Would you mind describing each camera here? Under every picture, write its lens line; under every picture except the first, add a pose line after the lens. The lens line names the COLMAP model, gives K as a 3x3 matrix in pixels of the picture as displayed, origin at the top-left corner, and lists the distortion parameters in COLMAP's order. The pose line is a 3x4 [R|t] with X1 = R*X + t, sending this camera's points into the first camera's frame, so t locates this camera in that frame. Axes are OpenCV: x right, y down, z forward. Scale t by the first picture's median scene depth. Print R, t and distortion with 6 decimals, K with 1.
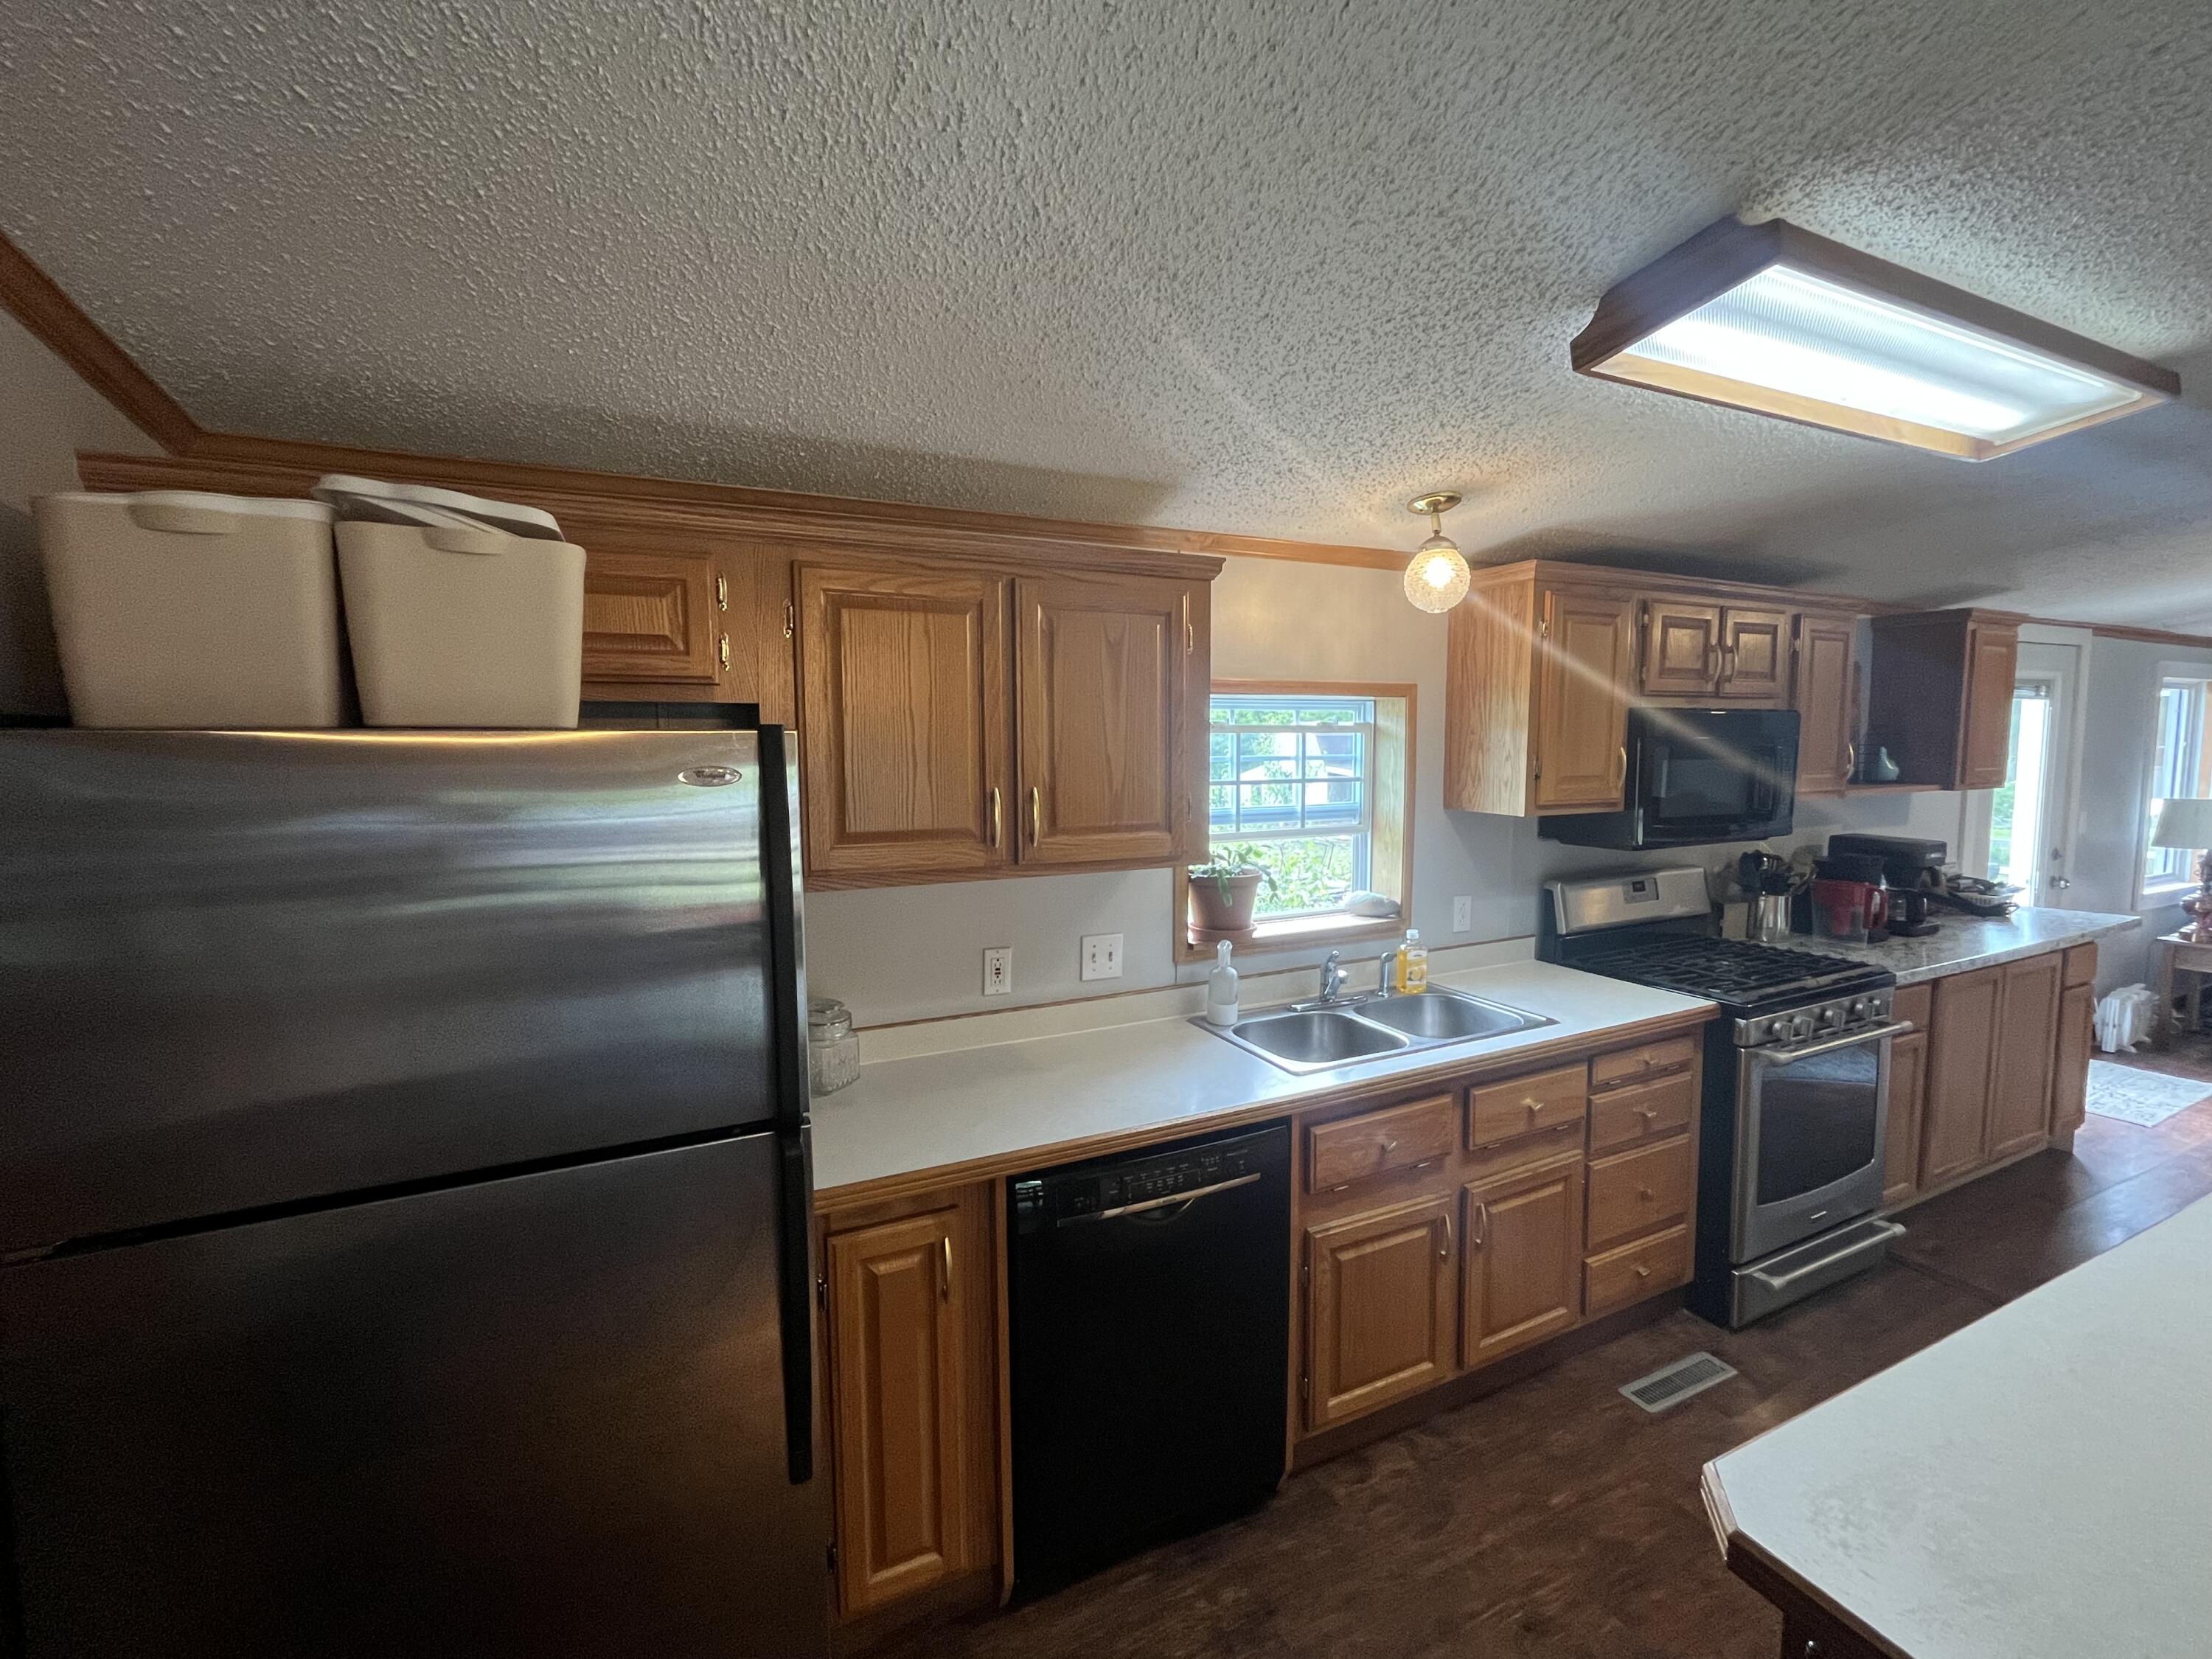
lens RADIAL K [[922.0, 0, 1096.9], [0, 922.0, 821.8], [0, 0, 1]] dist [-0.006350, 0.000234]
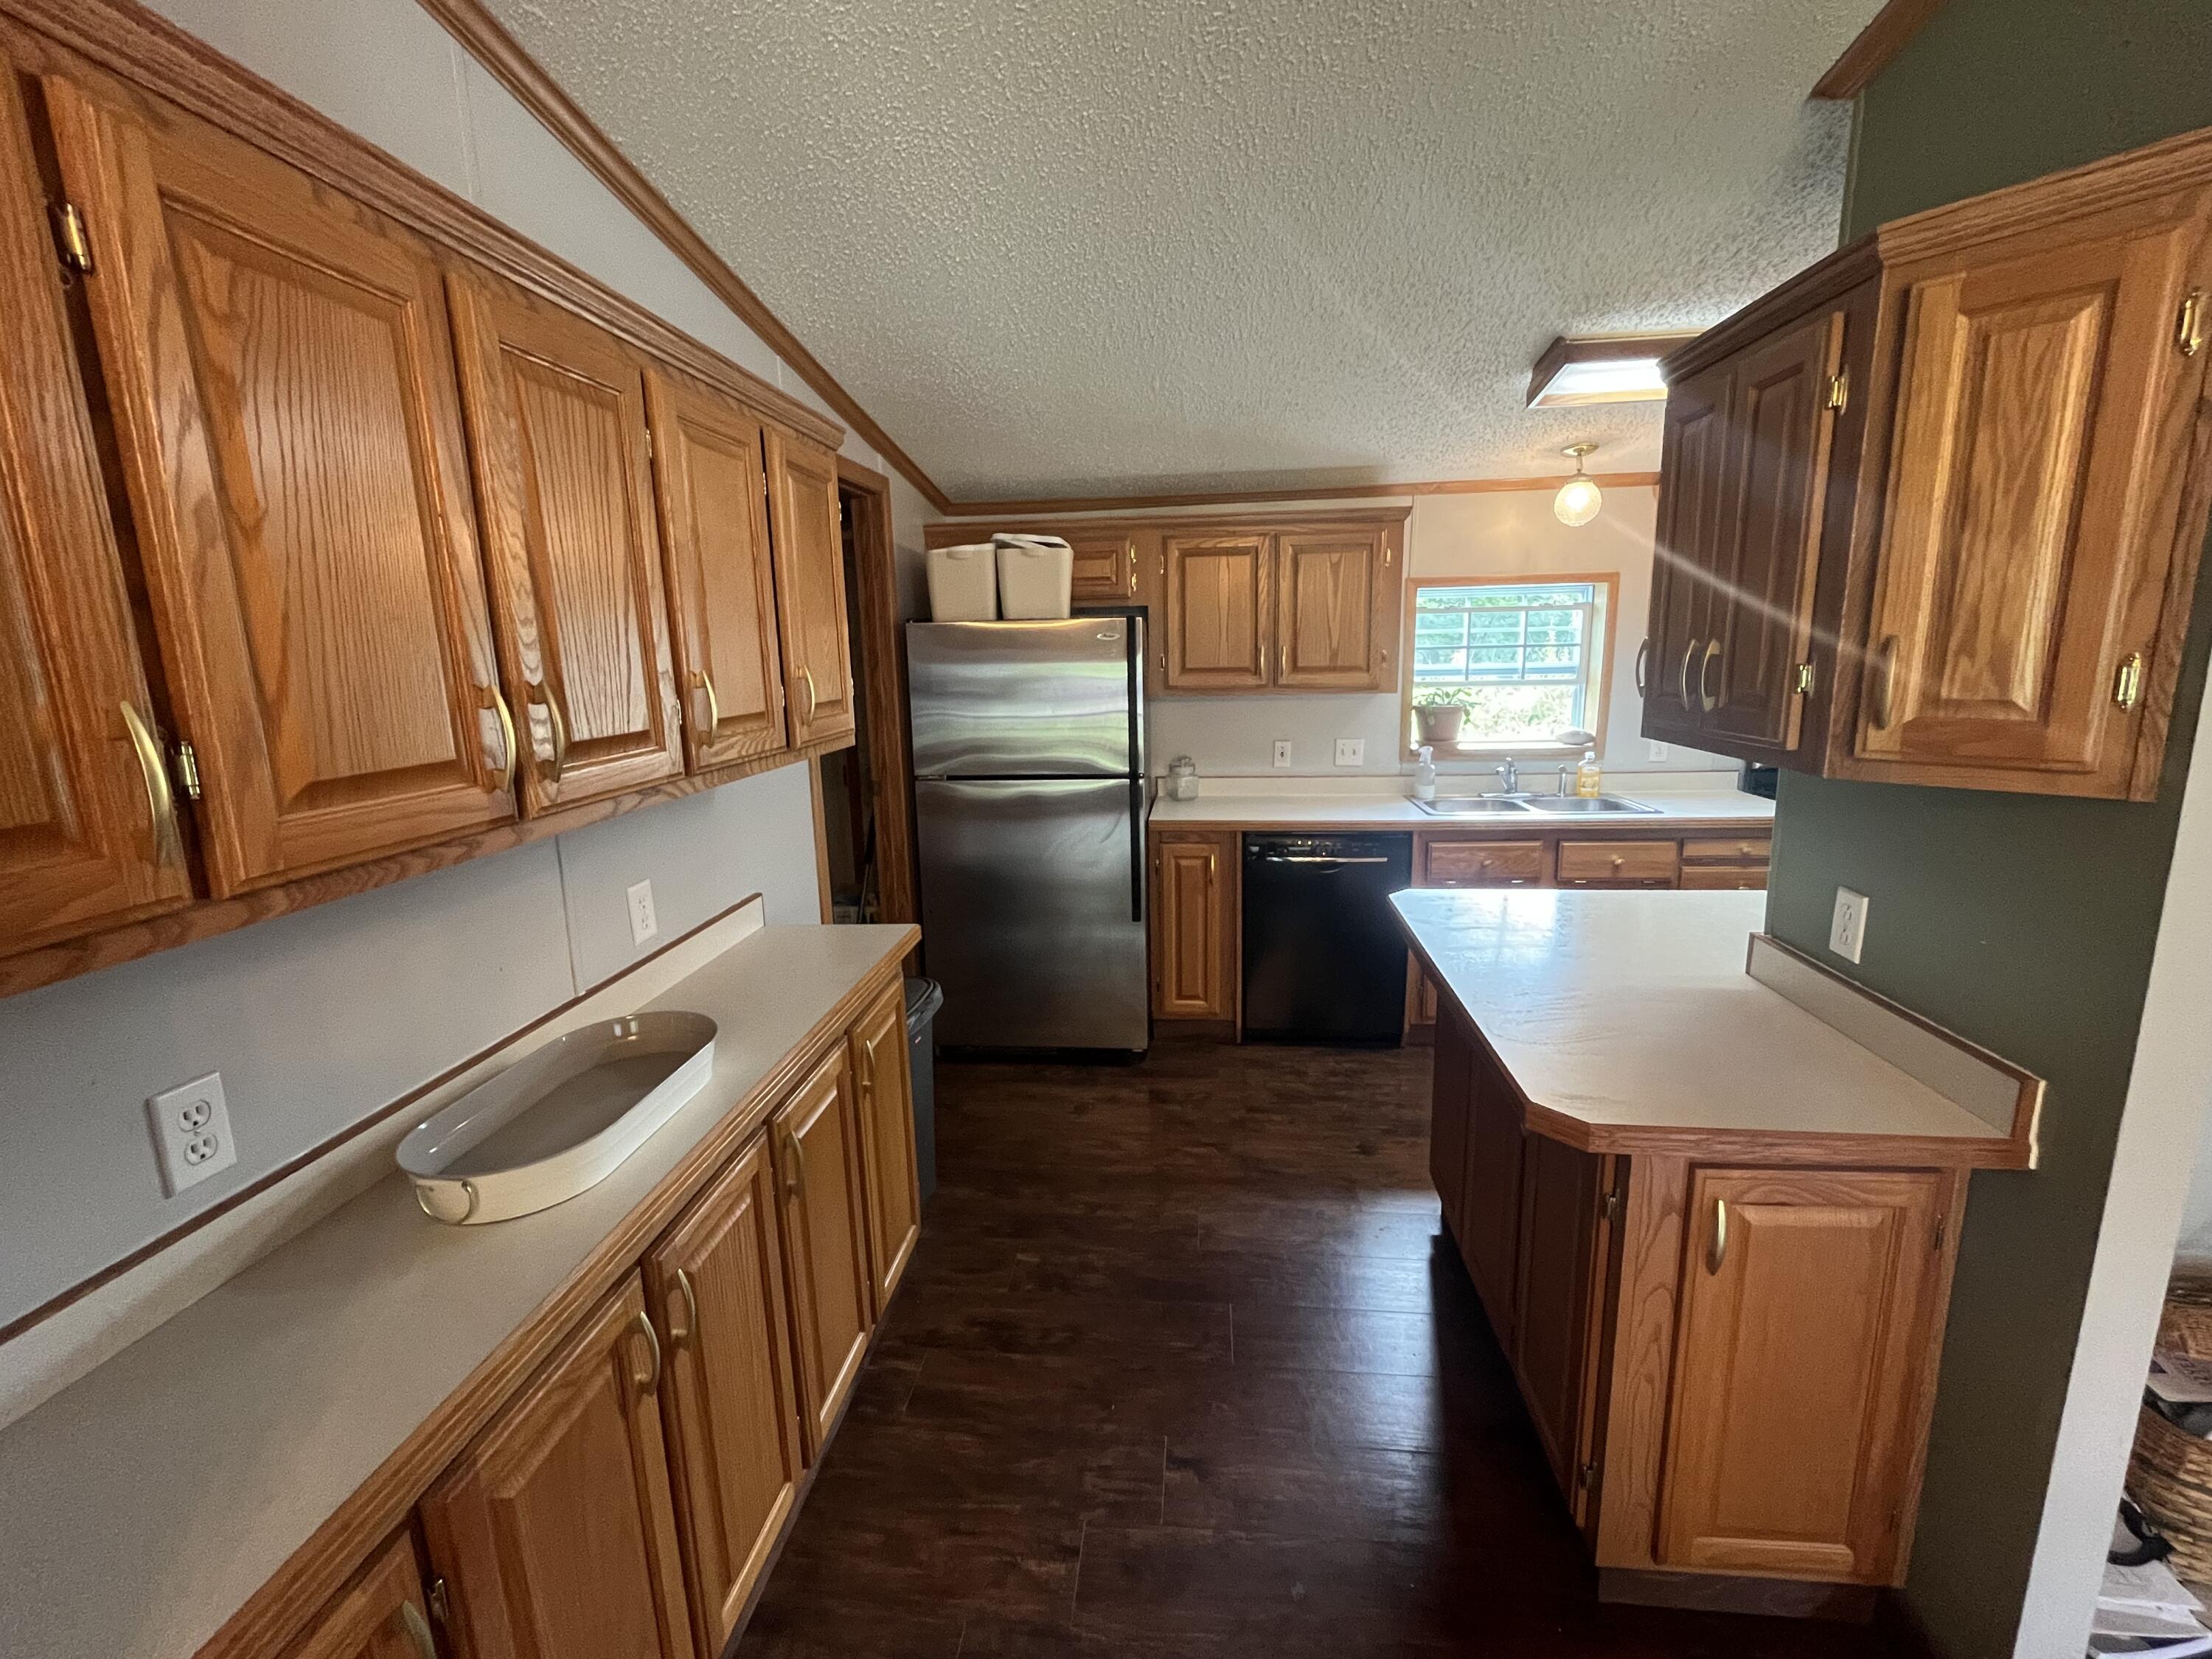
lens RADIAL K [[922.0, 0, 1104.1], [0, 922.0, 824.9], [0, 0, 1]] dist [-0.006350, 0.000234]
pose [[0.854488, 0.088200, -0.511928, 0.612340], [-0.026306, 0.991563, 0.126928, 0.095757], [0.518804, -0.094992, 0.849599, -0.820652]]
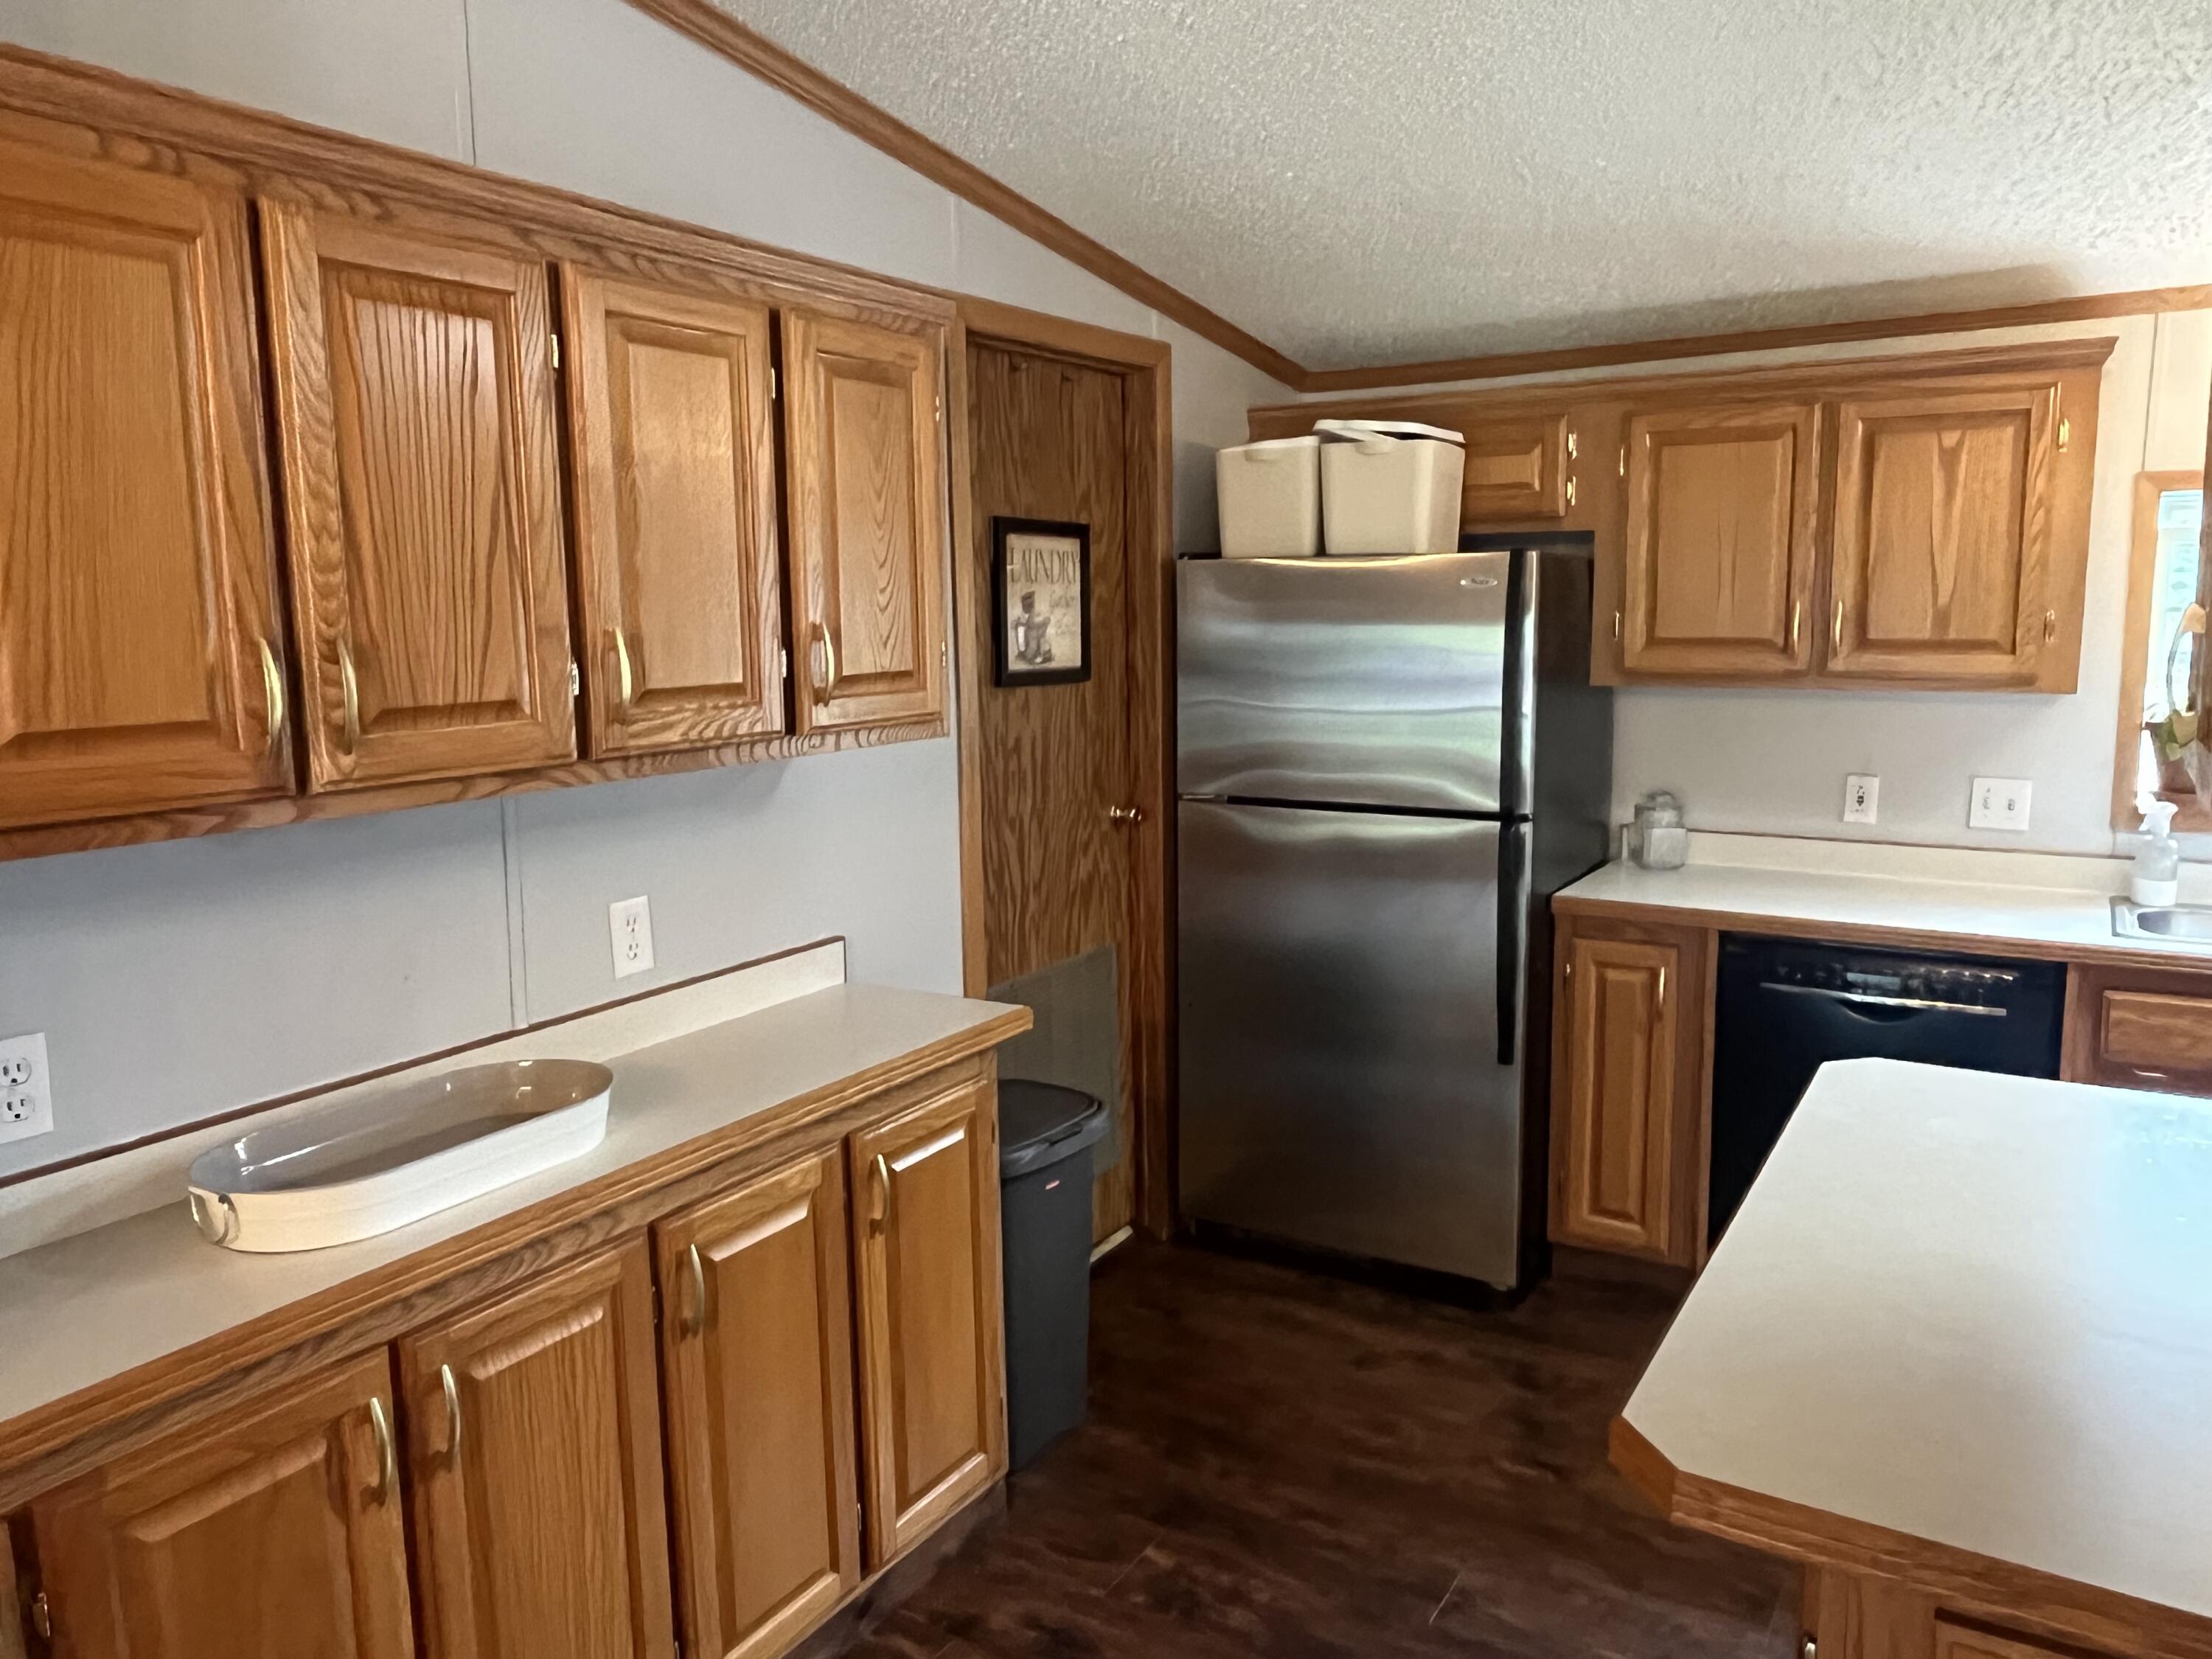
lens RADIAL K [[1539.1, 0, 1114.4], [0, 1539.1, 818.6], [0, 0, 1]] dist [0.000855, -0.003918]
pose [[0.547880, 0.117604, -0.828249, 0.939101], [-0.059591, 0.993041, 0.101584, 0.077153], [0.834432, -0.006300, 0.551076, -0.623843]]
